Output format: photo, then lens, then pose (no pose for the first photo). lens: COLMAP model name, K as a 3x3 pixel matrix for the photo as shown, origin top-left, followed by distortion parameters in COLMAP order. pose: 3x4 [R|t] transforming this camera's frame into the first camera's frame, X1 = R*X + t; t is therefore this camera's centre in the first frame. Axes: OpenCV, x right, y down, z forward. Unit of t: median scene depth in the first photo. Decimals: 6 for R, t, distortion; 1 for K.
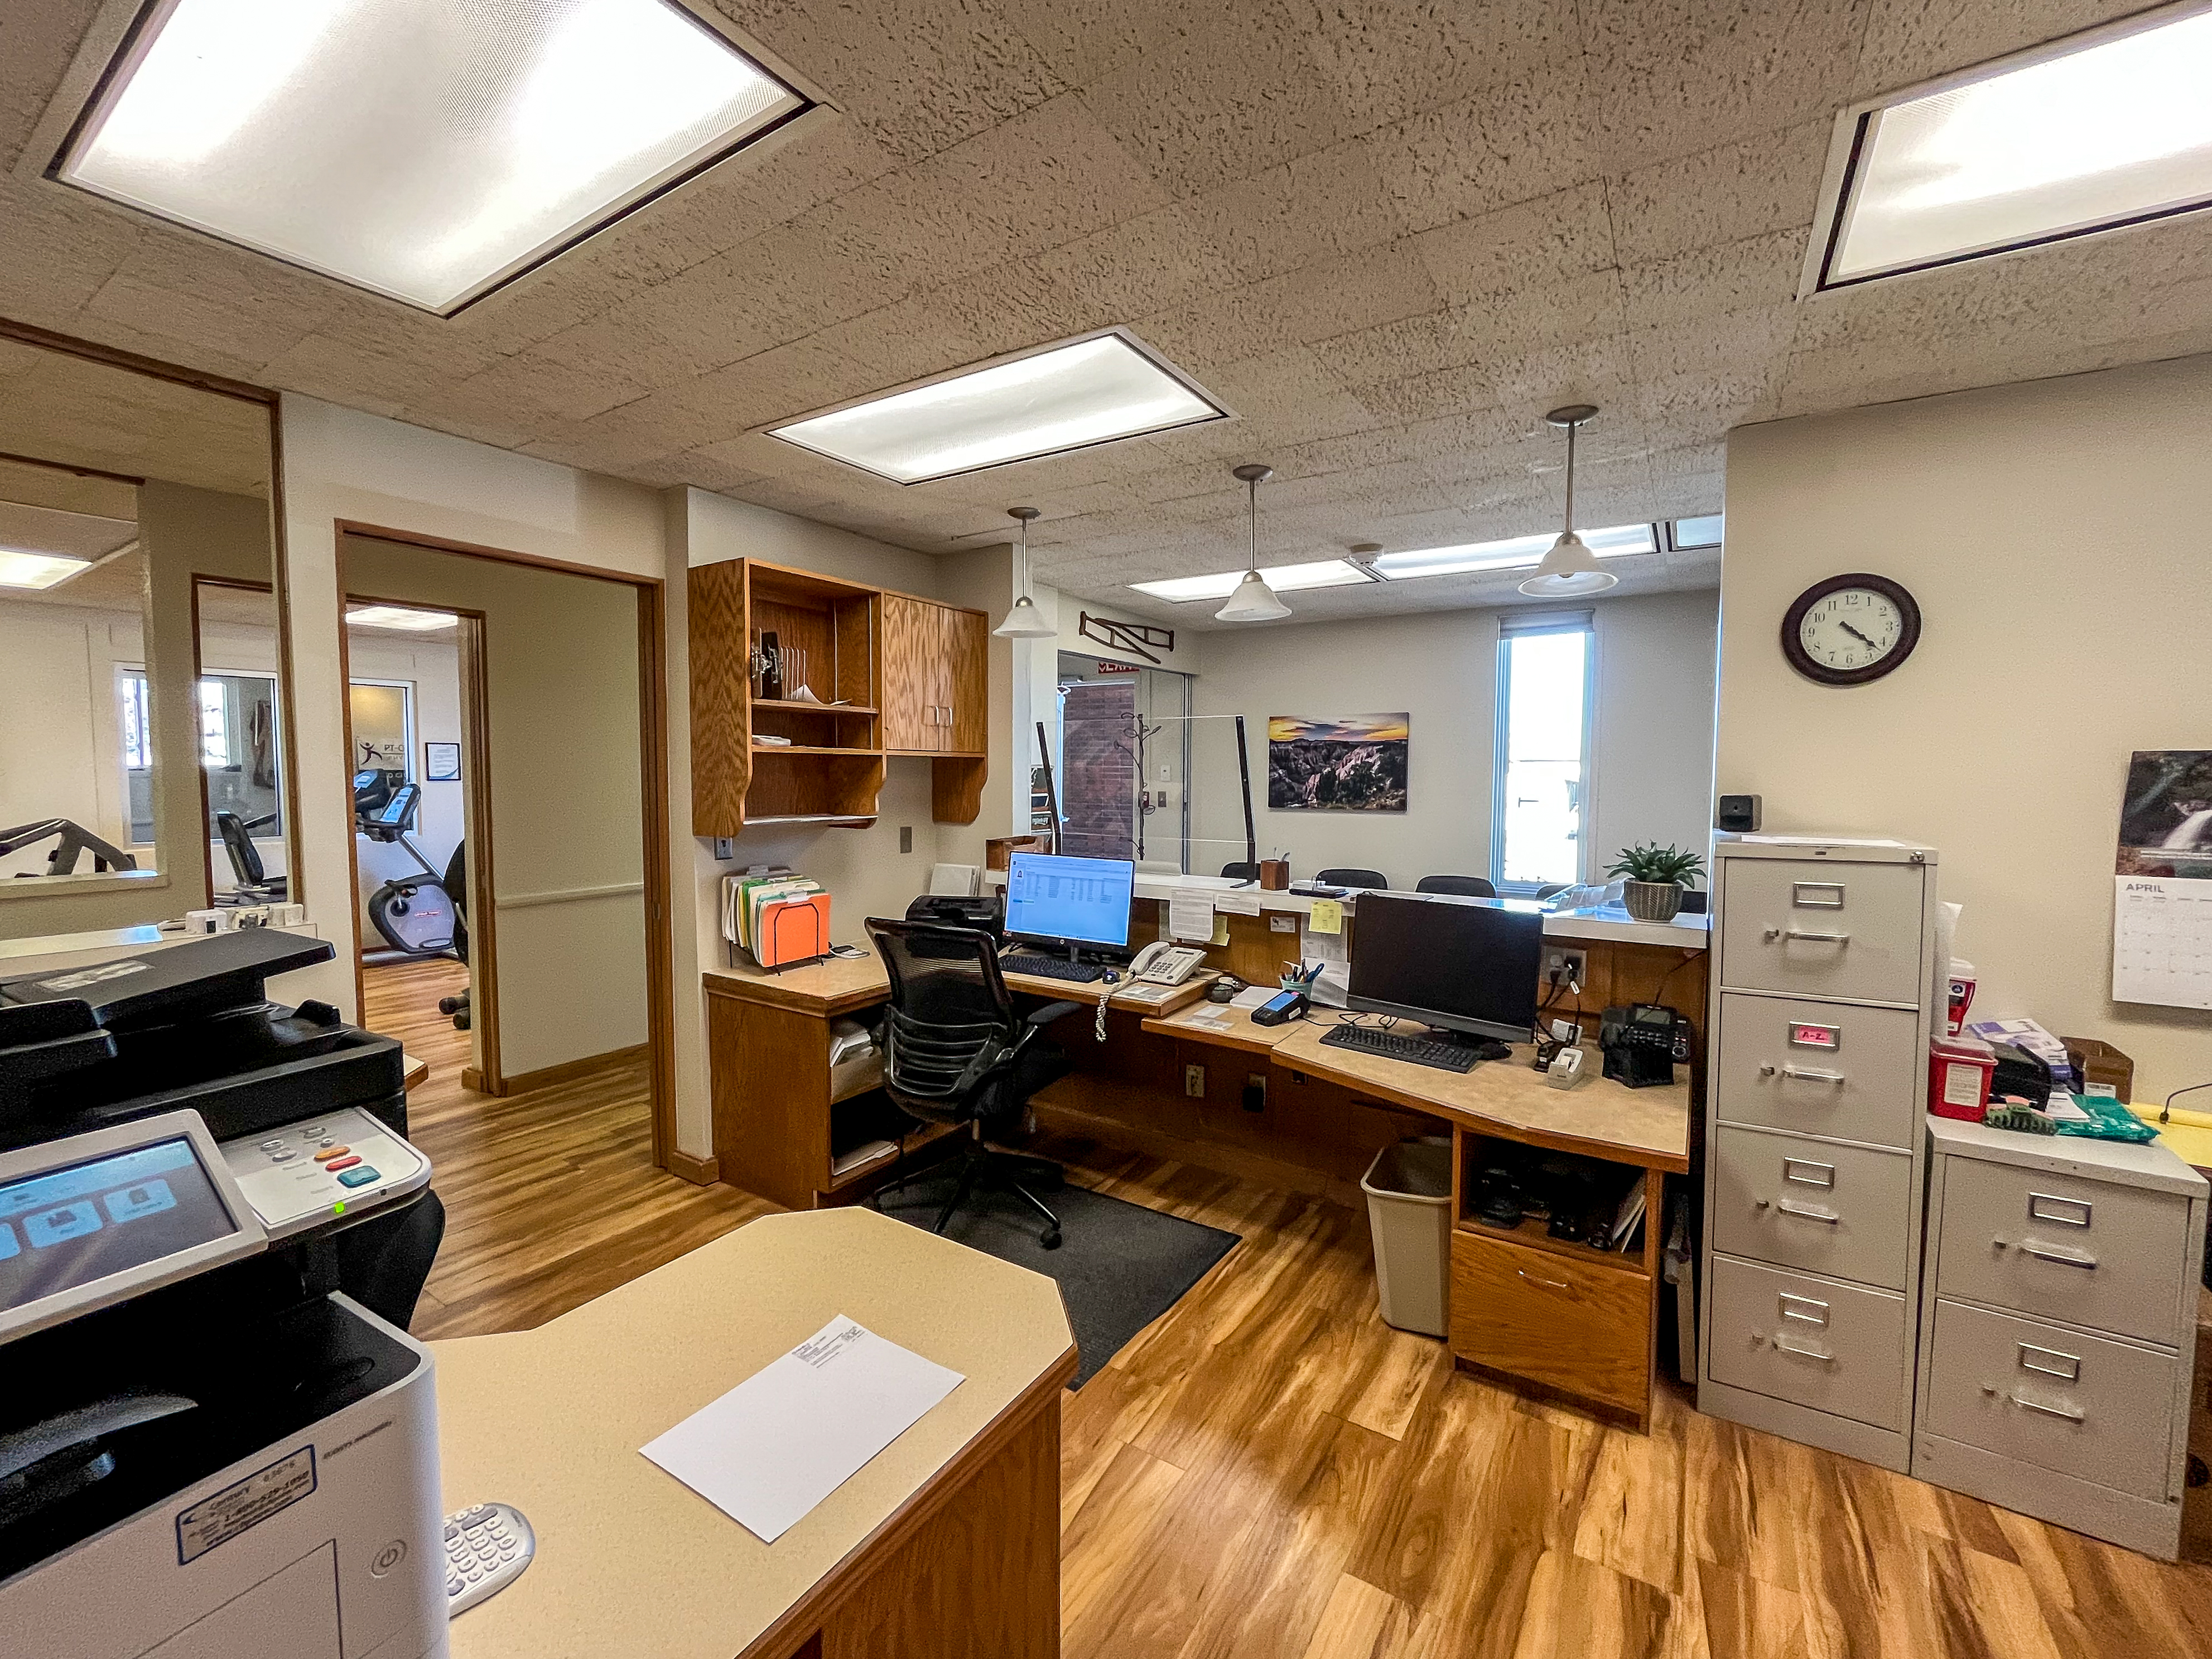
lens RADIAL K [[934.5, 0, 1096.5], [0, 934.5, 829.7], [0, 0, 1]] dist [-0.014675, 0.000110]
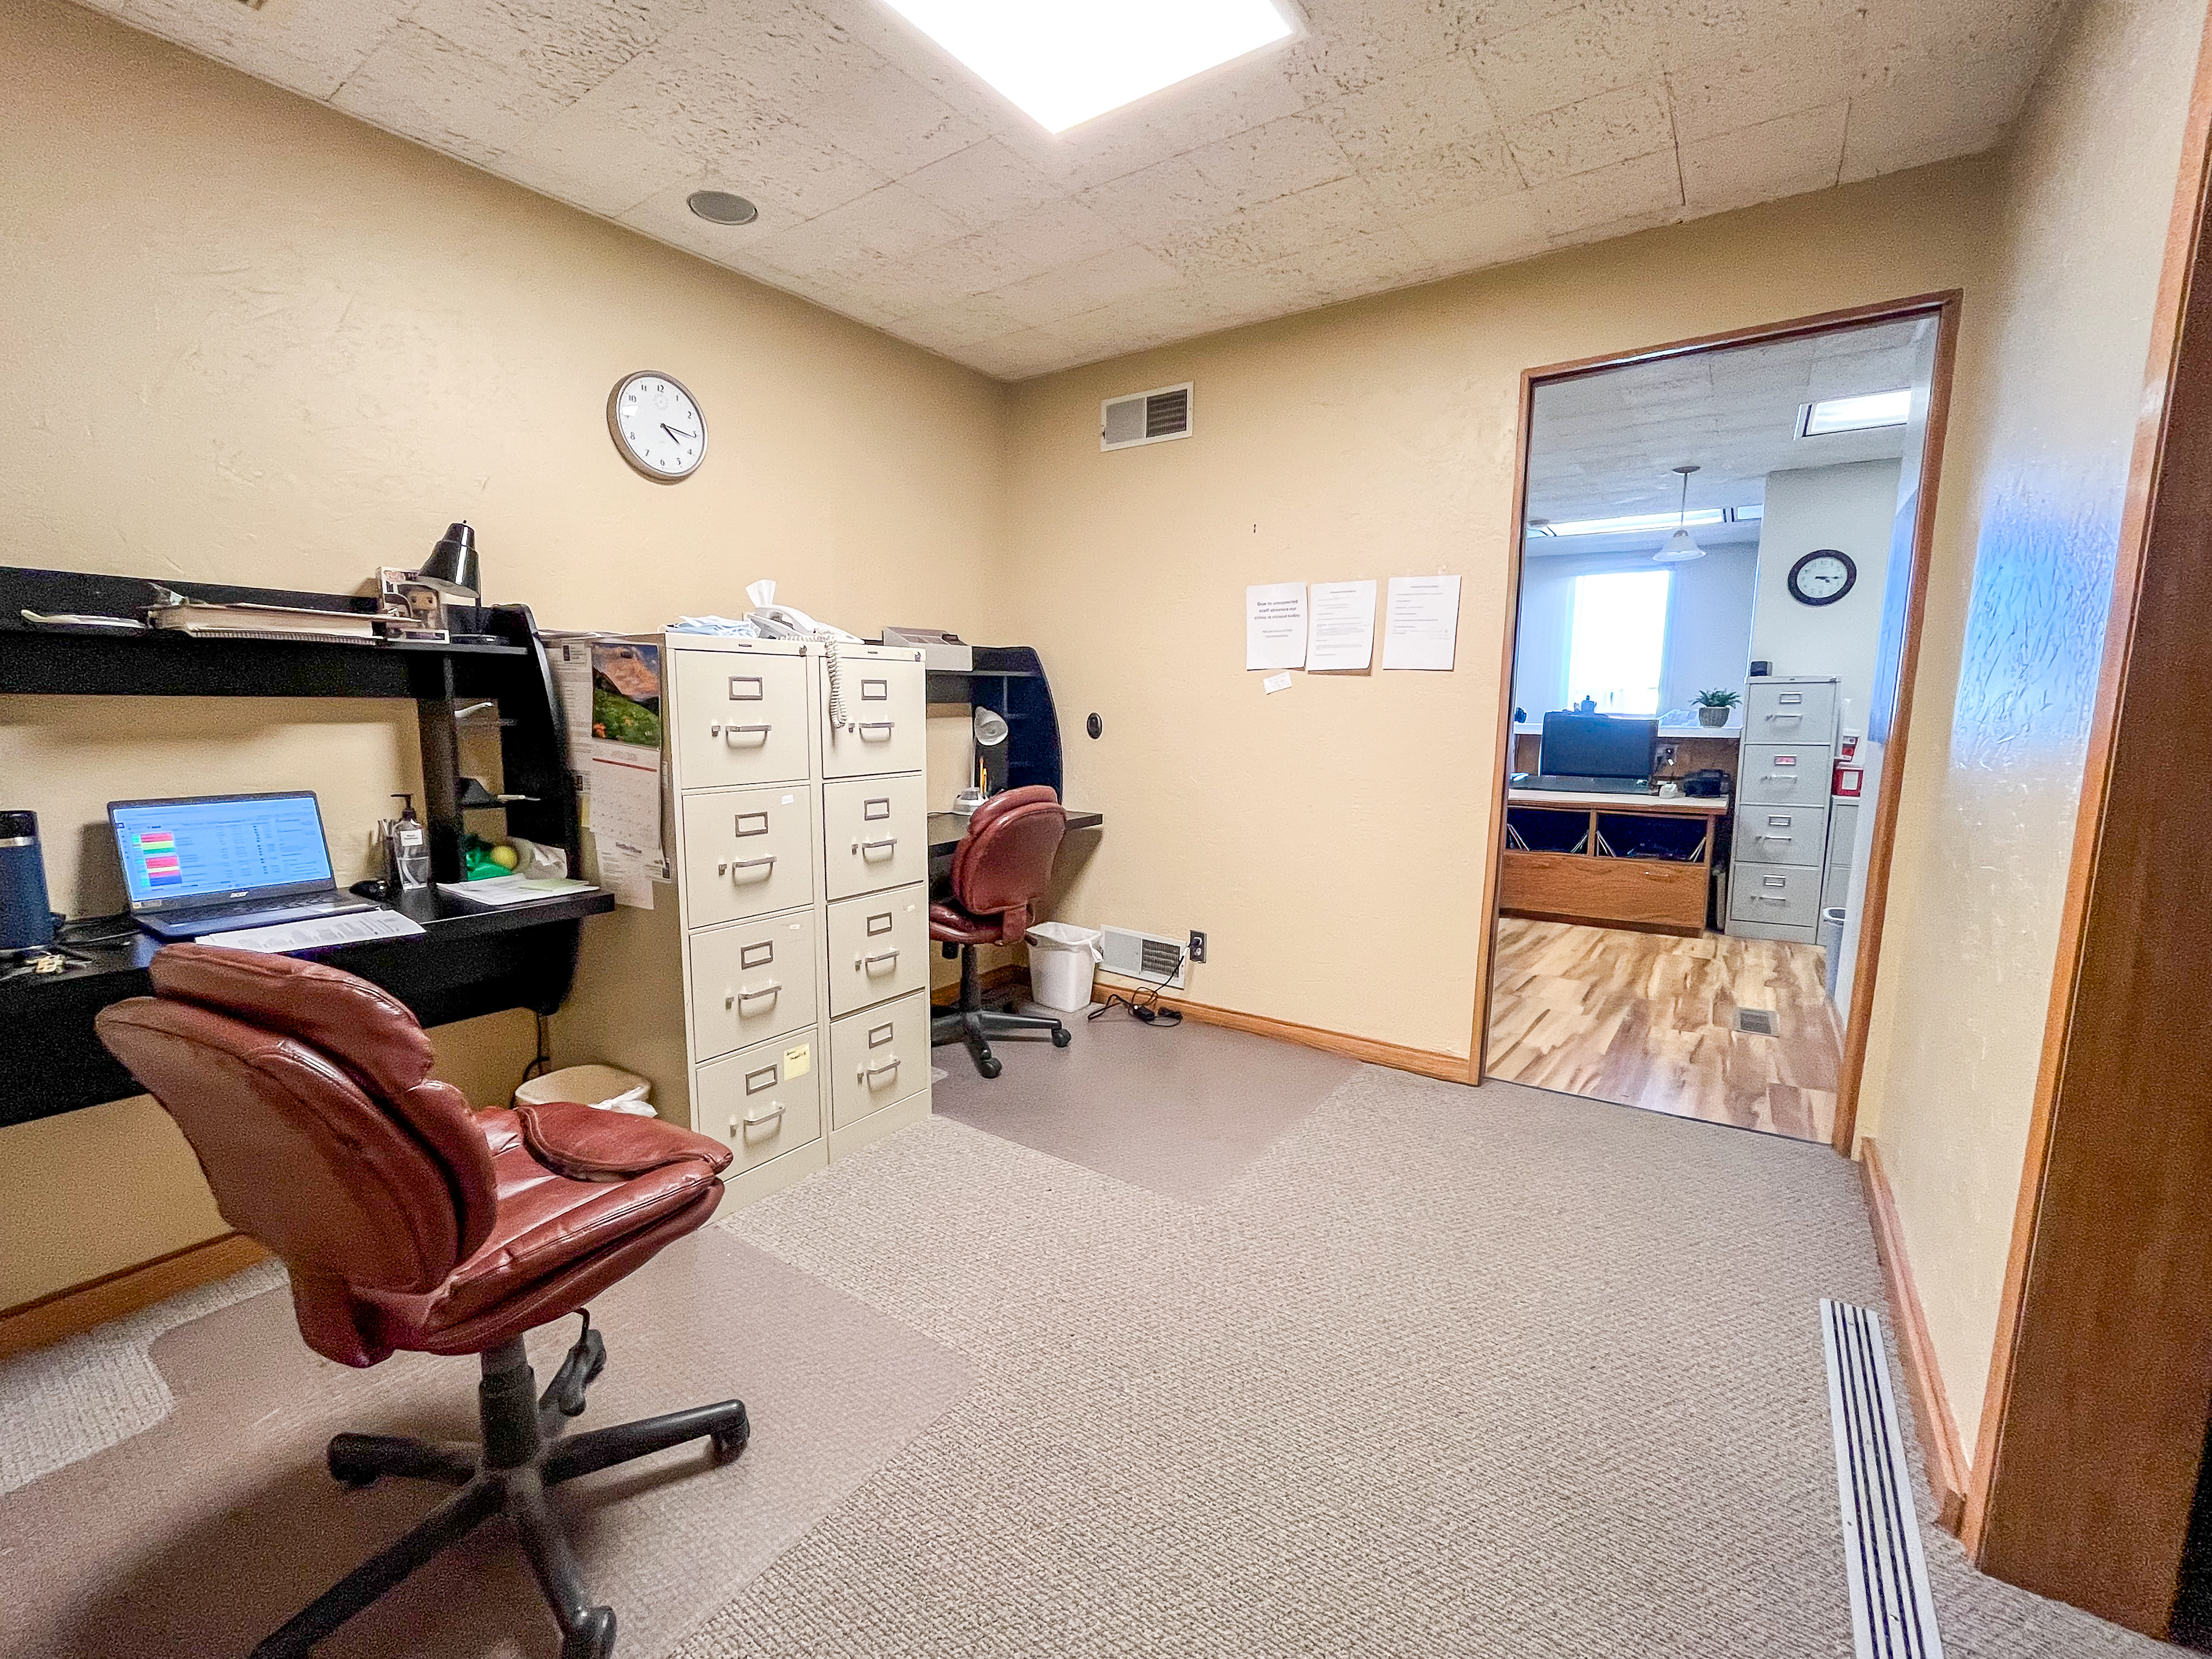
lens RADIAL K [[934.5, 0, 1096.5], [0, 934.5, 829.7], [0, 0, 1]] dist [-0.014675, 0.000110]
pose [[0.999364, 0.009019, -0.034509, -0.685072], [-0.006488, 0.997327, 0.072781, 0.193607], [0.035074, -0.072511, 0.996751, -1.099279]]
